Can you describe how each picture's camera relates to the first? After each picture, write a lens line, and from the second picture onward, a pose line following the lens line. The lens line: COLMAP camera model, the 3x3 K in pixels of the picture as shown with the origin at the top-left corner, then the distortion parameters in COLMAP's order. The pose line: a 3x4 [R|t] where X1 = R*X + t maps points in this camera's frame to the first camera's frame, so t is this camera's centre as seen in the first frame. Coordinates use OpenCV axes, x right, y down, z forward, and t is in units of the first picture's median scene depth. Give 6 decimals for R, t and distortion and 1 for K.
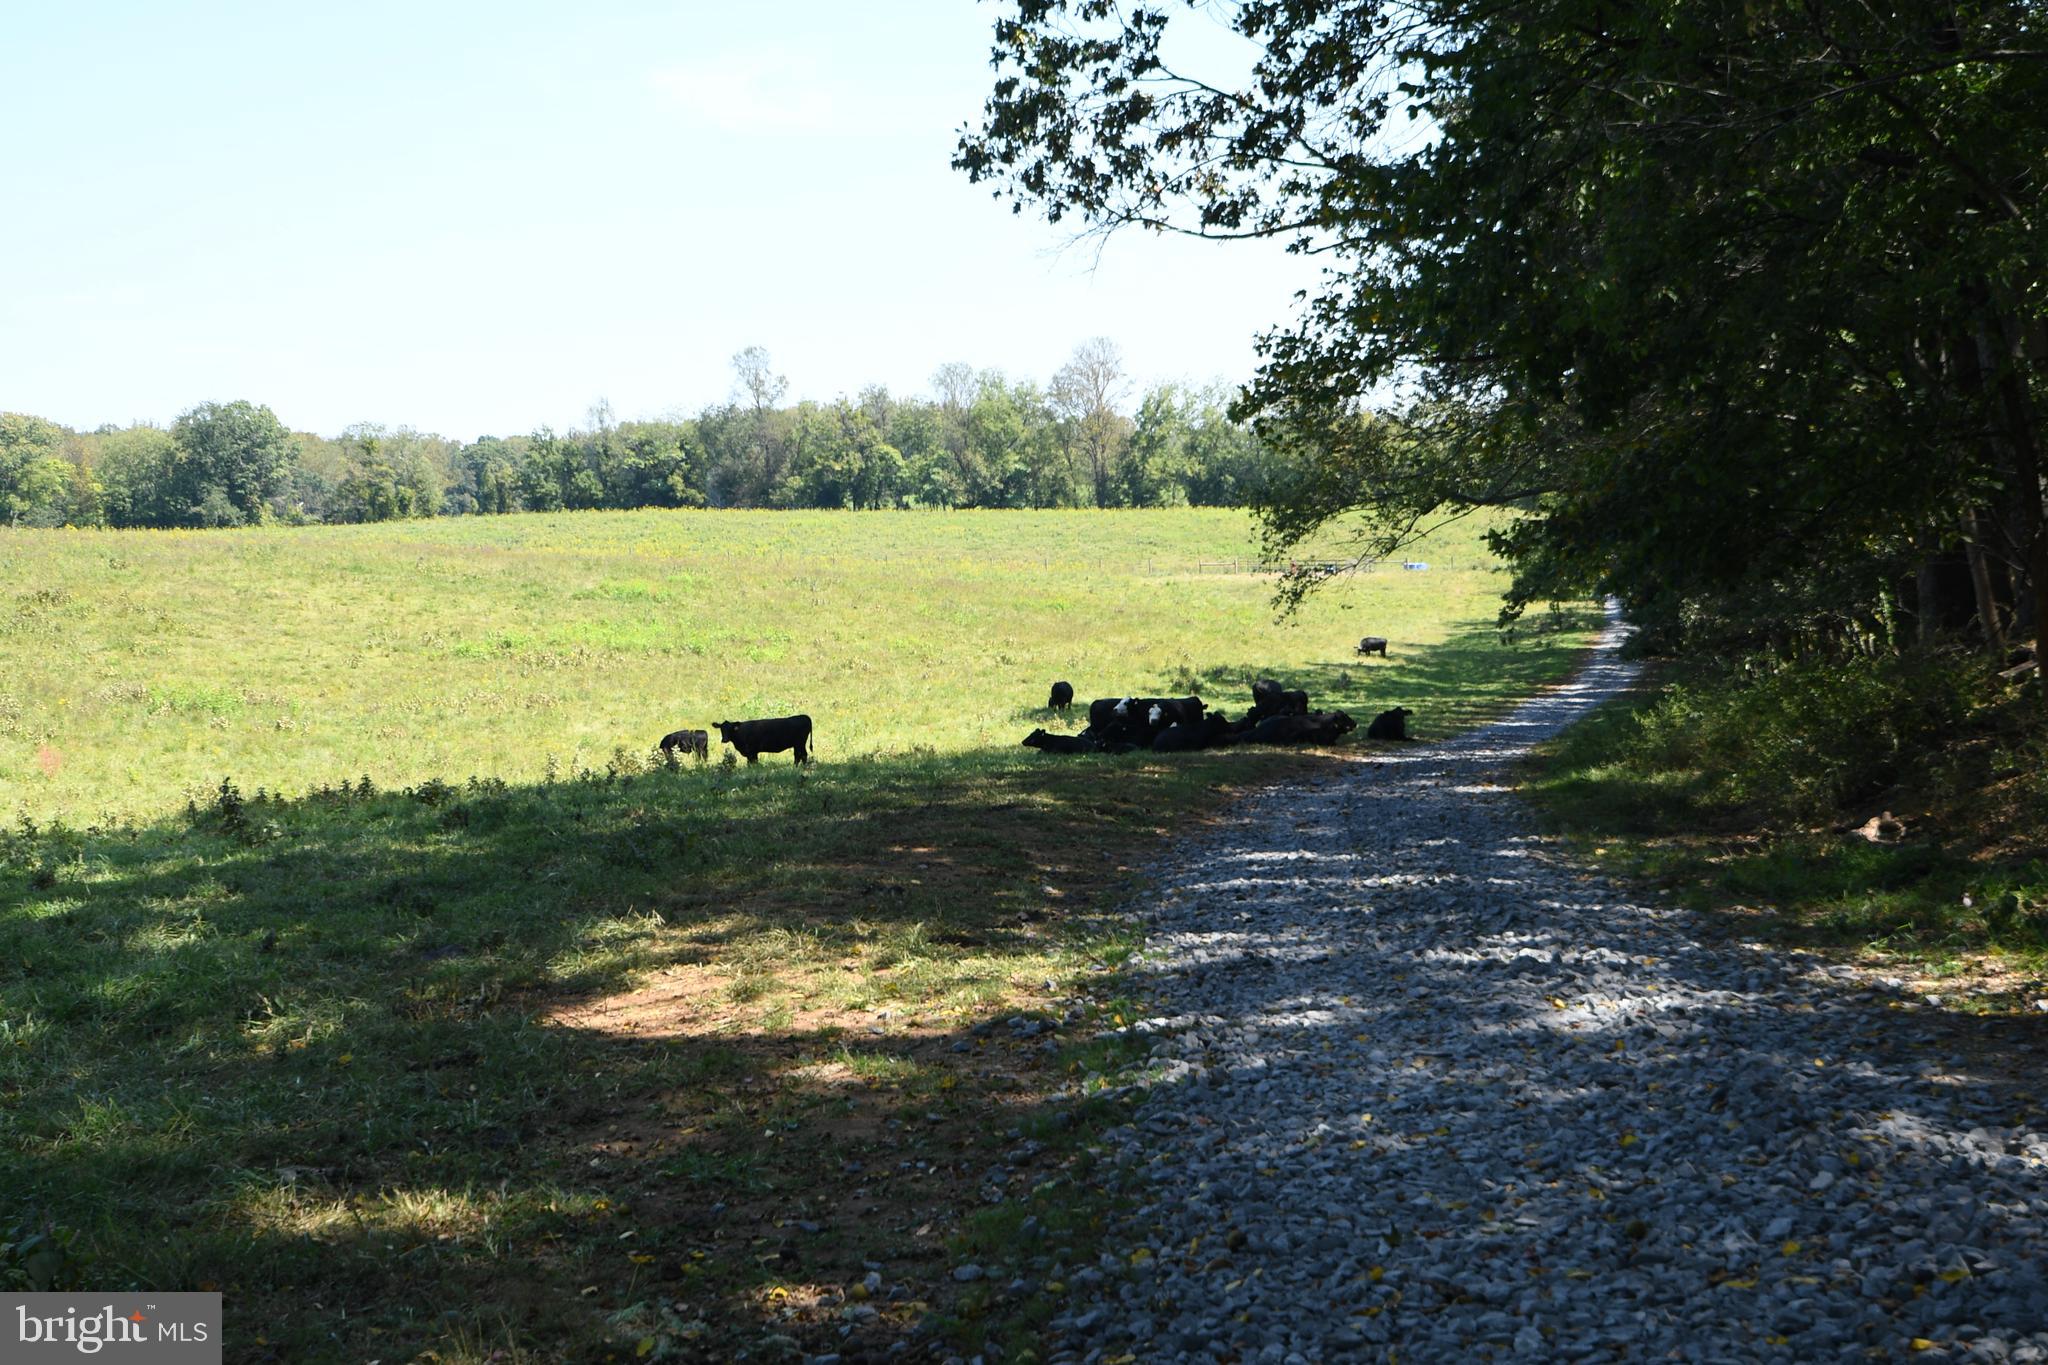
lens RADIAL K [[2623.6, 0, 1012.9], [0, 2623.6, 658.5], [0, 0, 1]] dist [0.085288, -0.091926]
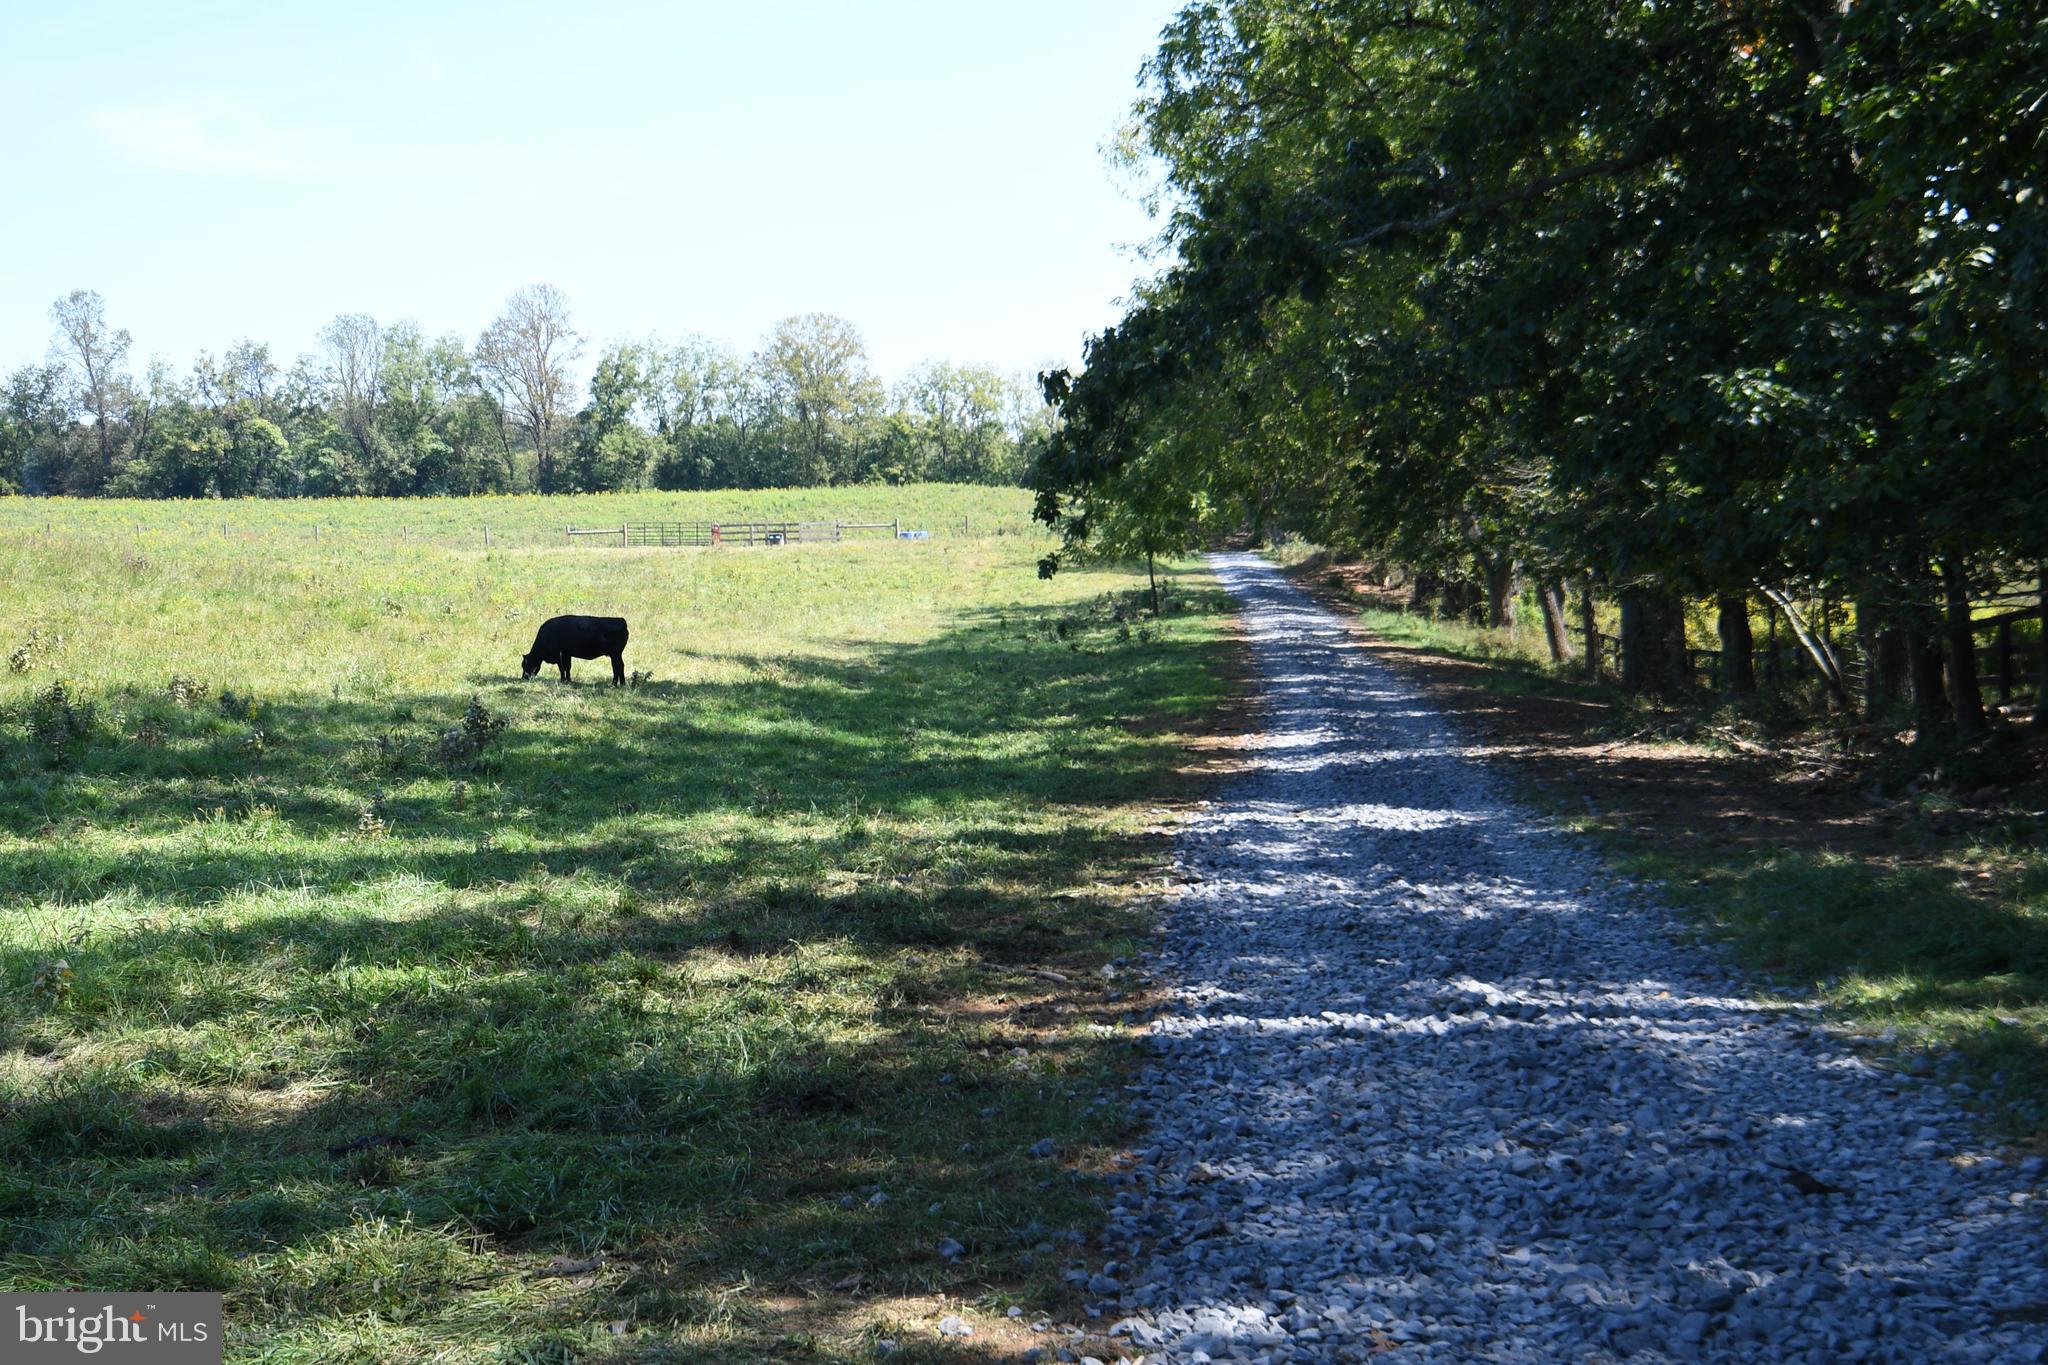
lens RADIAL K [[2623.6, 0, 1012.9], [0, 2623.6, 658.5], [0, 0, 1]] dist [0.085288, -0.091926]
pose [[0.985288, -0.013186, 0.170394, 0.036635], [0.015271, 0.999824, -0.010929, 0.001184], [-0.170220, 0.013371, 0.985315, 0.197257]]
